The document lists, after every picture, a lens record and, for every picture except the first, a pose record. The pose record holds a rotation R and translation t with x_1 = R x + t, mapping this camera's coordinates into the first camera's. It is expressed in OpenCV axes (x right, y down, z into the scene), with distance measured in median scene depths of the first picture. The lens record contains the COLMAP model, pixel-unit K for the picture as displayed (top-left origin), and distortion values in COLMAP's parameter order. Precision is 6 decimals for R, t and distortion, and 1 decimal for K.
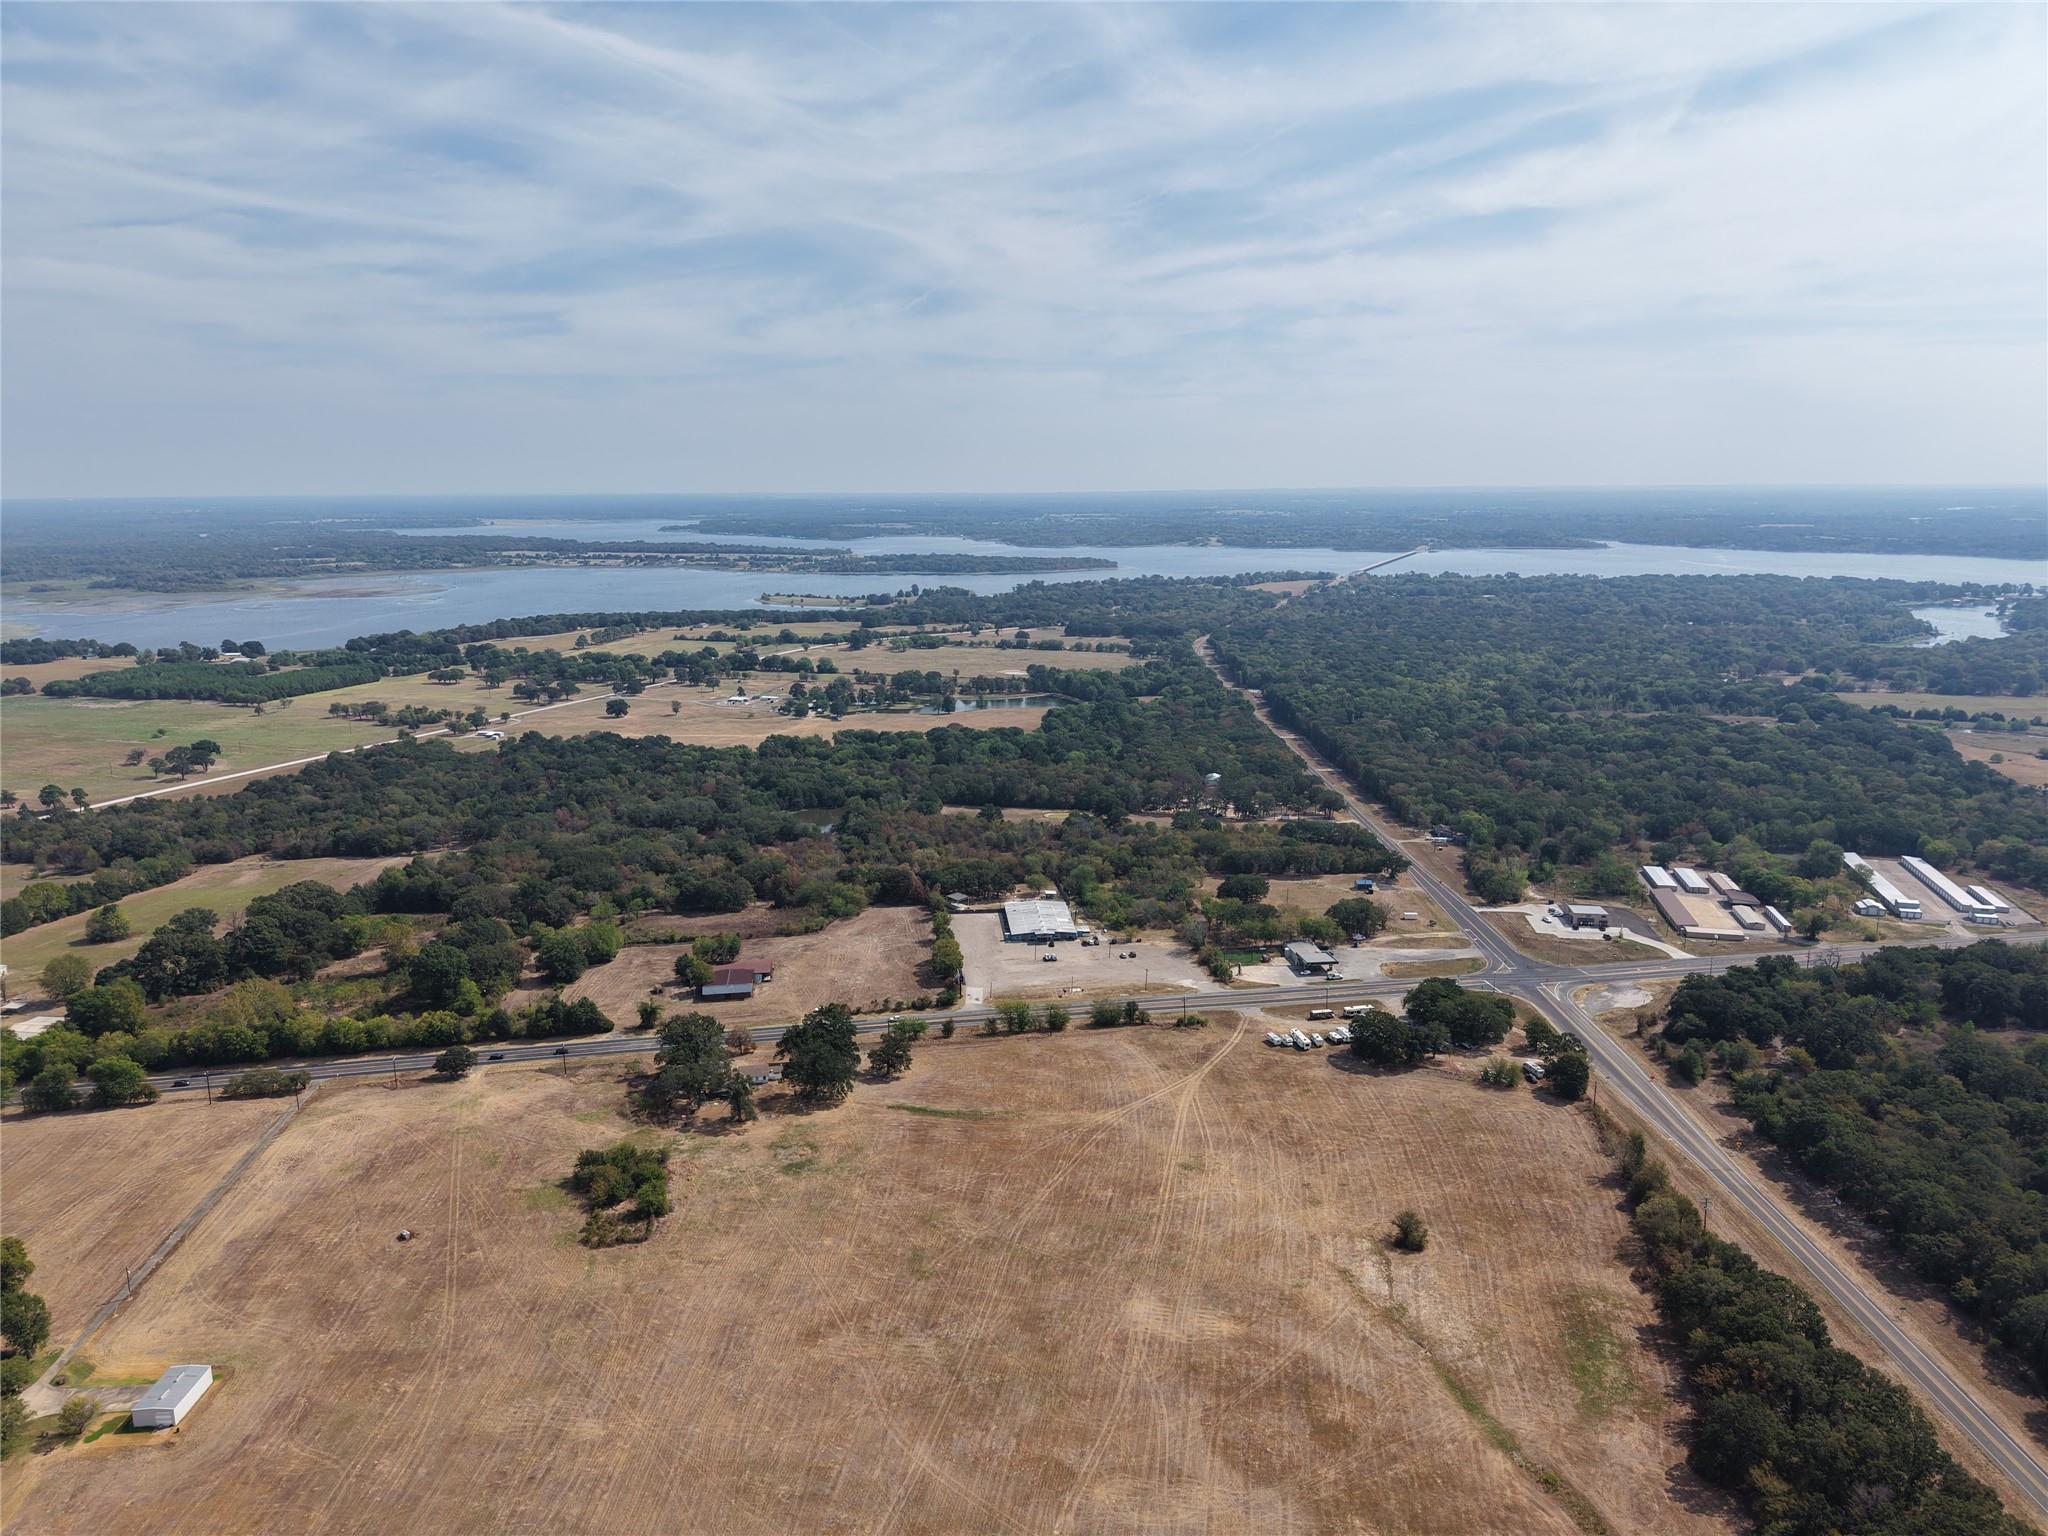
lens RADIAL K [[1345.6, 0, 1016.1], [0, 1345.6, 809.6], [0, 0, 1]] dist [0.041028, -0.044726]
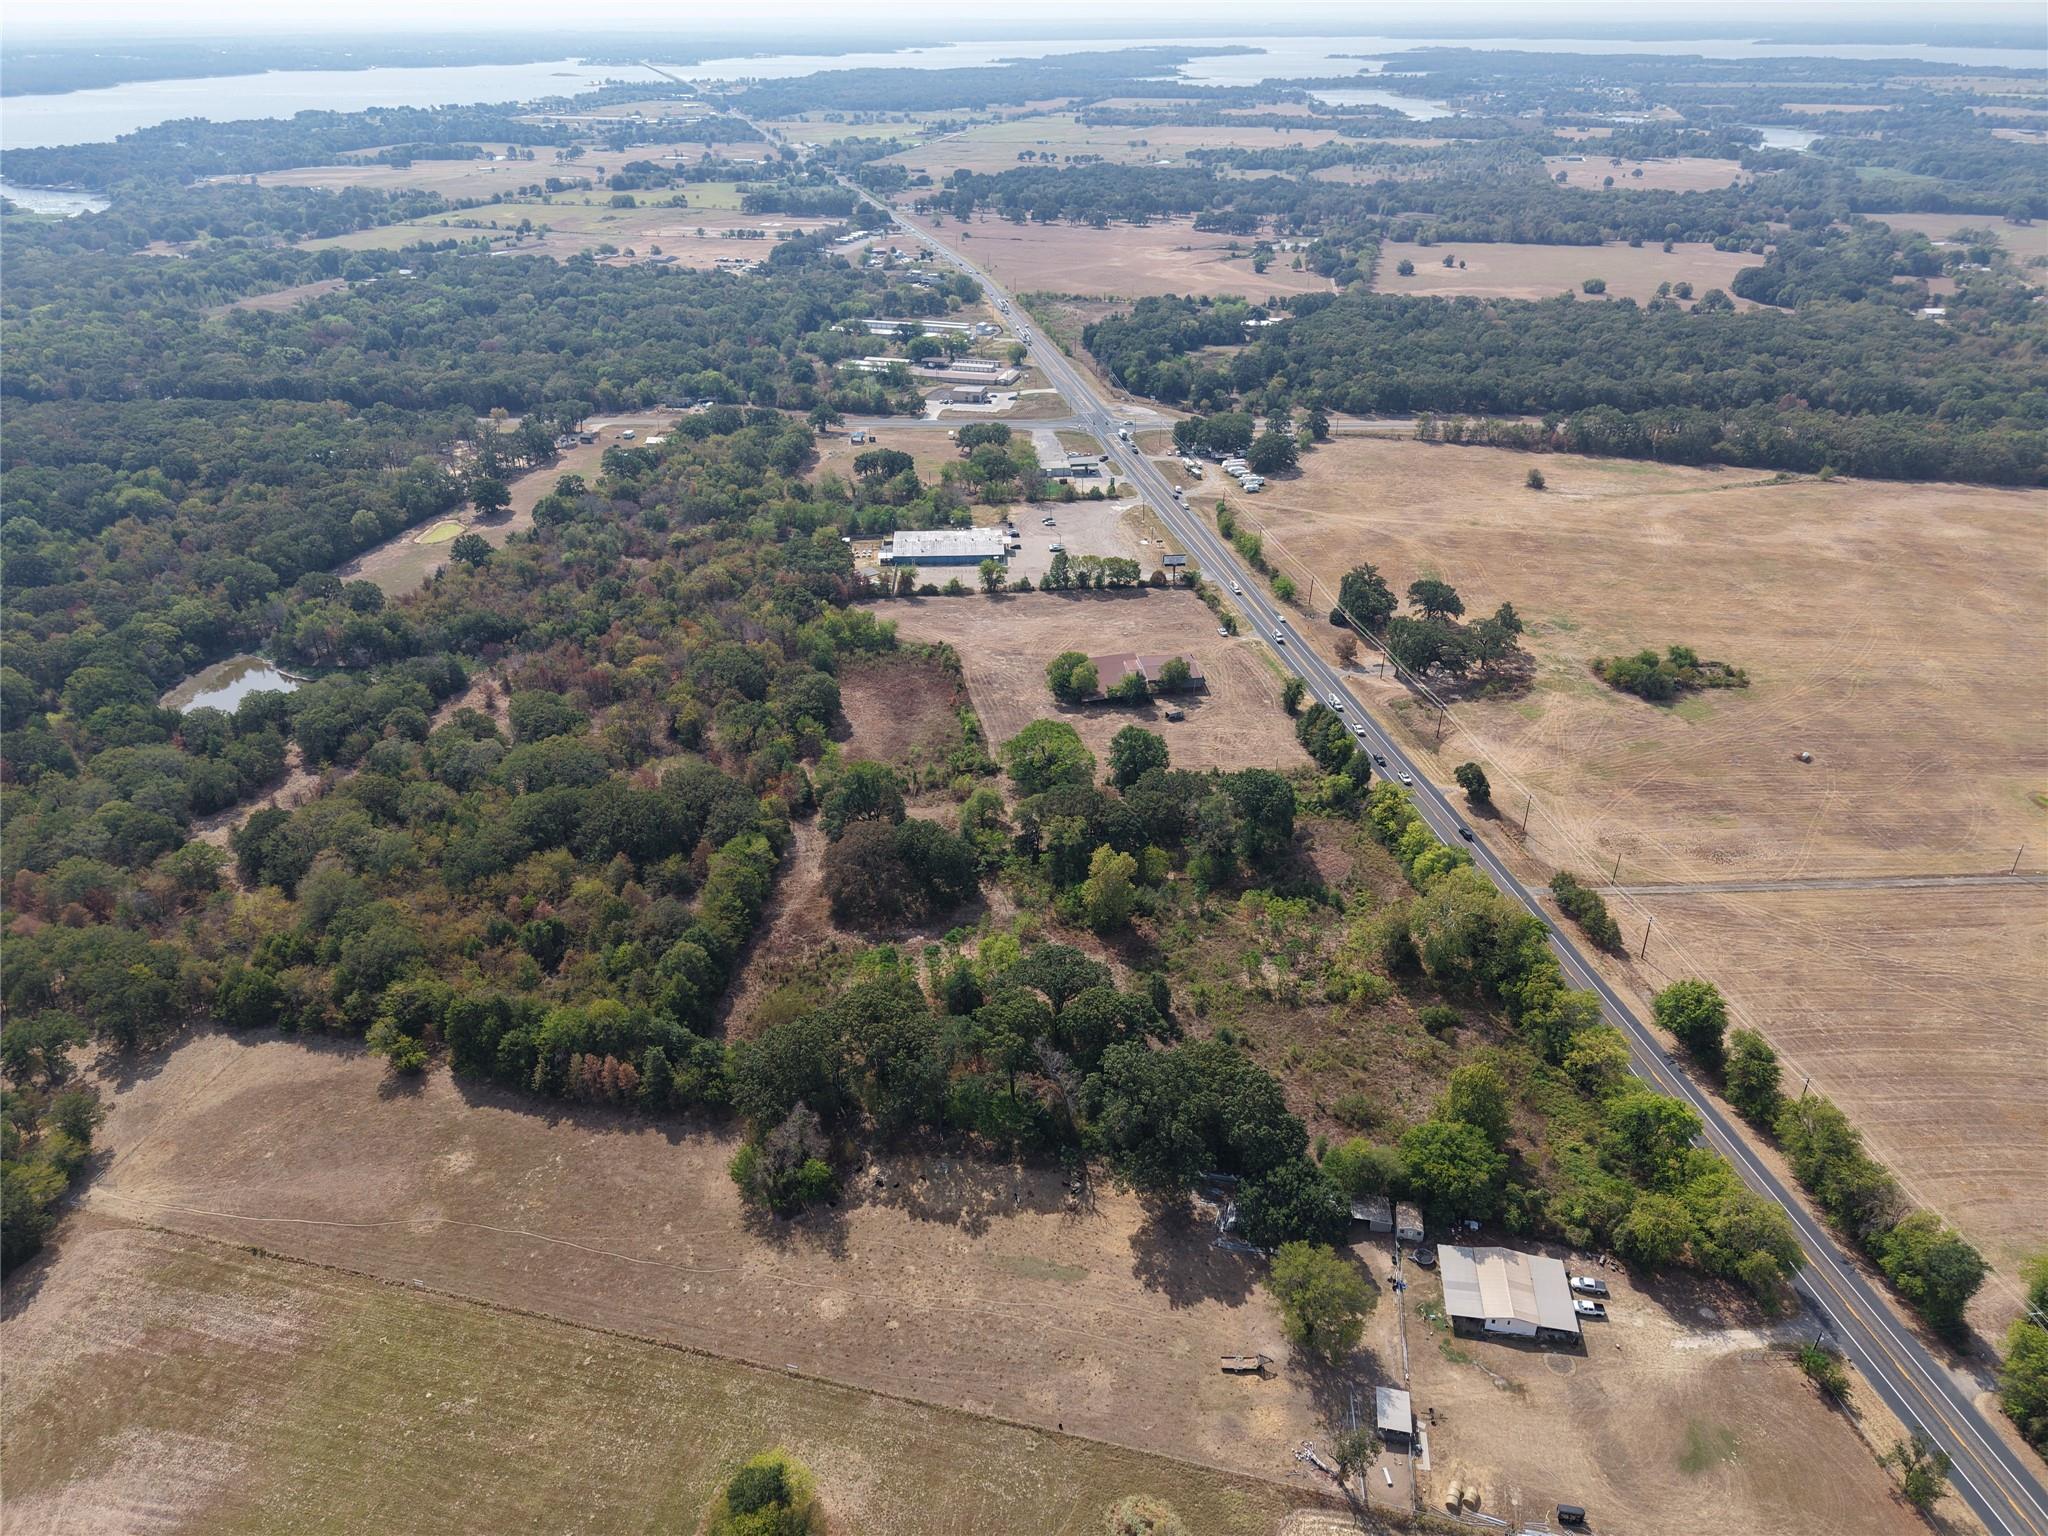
lens RADIAL K [[1356.8, 0, 1008.4], [0, 1356.8, 765.5], [0, 0, 1]] dist [0.030097, -0.032147]
pose [[0.036131, -0.479491, 0.876803, -0.406832], [0.235701, 0.856712, 0.458791, -0.094415], [-0.971154, 0.190086, 0.143970, 0.414538]]
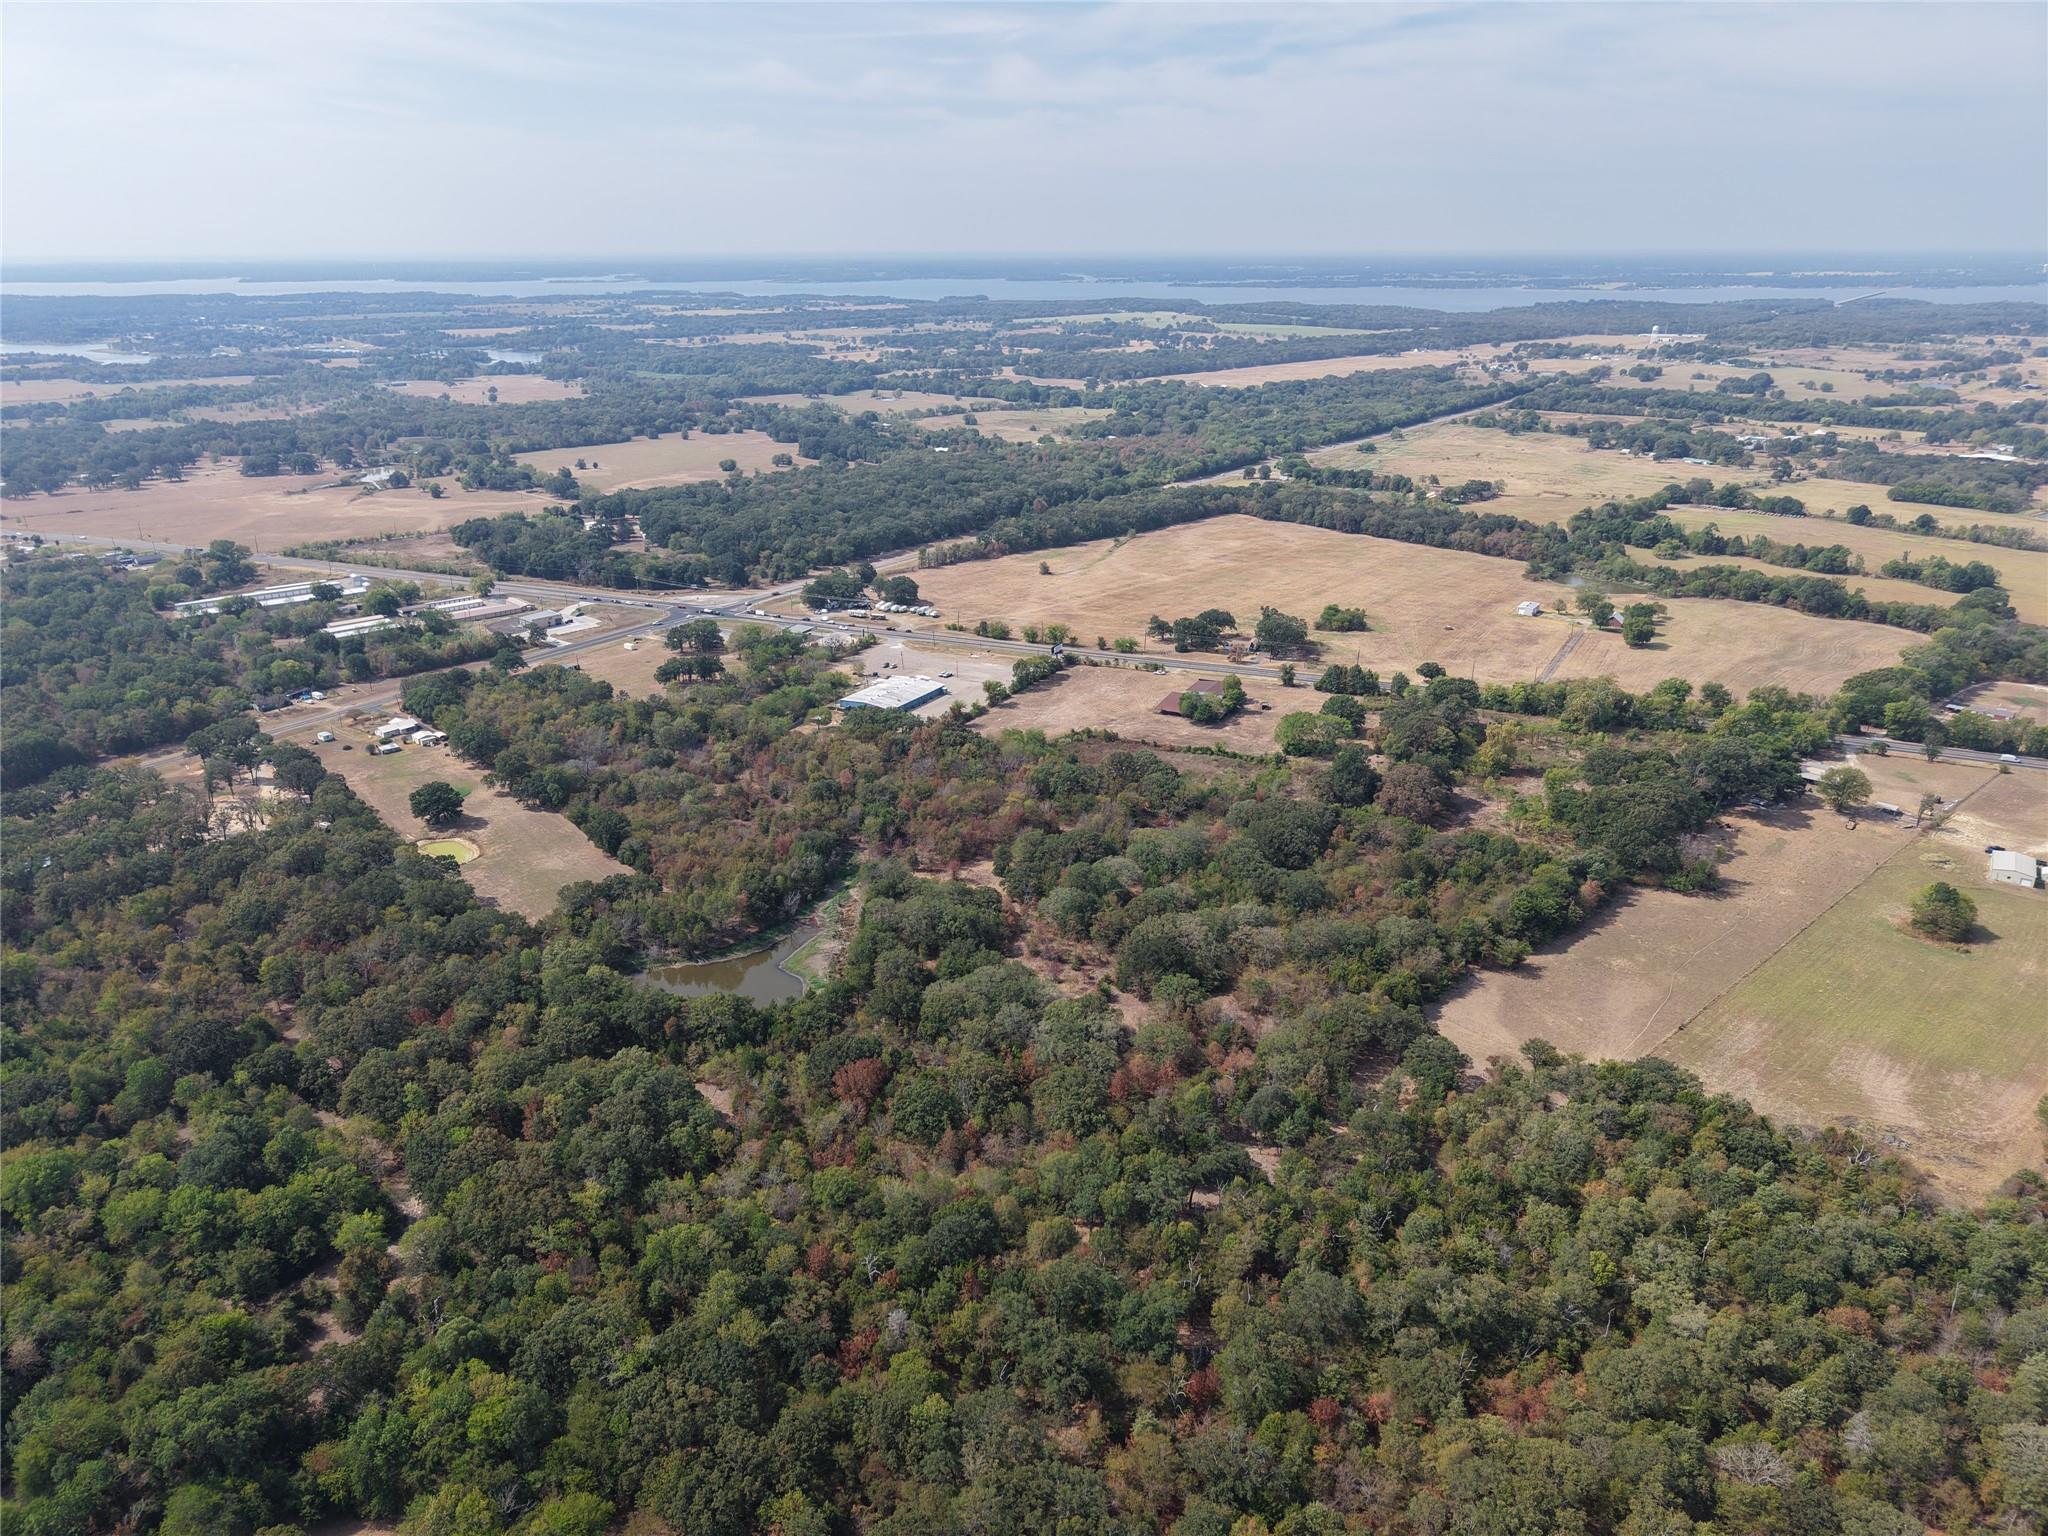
lens RADIAL K [[1356.8, 0, 1008.4], [0, 1356.8, 765.5], [0, 0, 1]] dist [0.030097, -0.032147]
pose [[-0.807780, -0.200772, 0.554239, -0.311019], [0.147609, 0.841366, 0.519917, -0.192501], [-0.570704, 0.501790, -0.650003, 0.797382]]
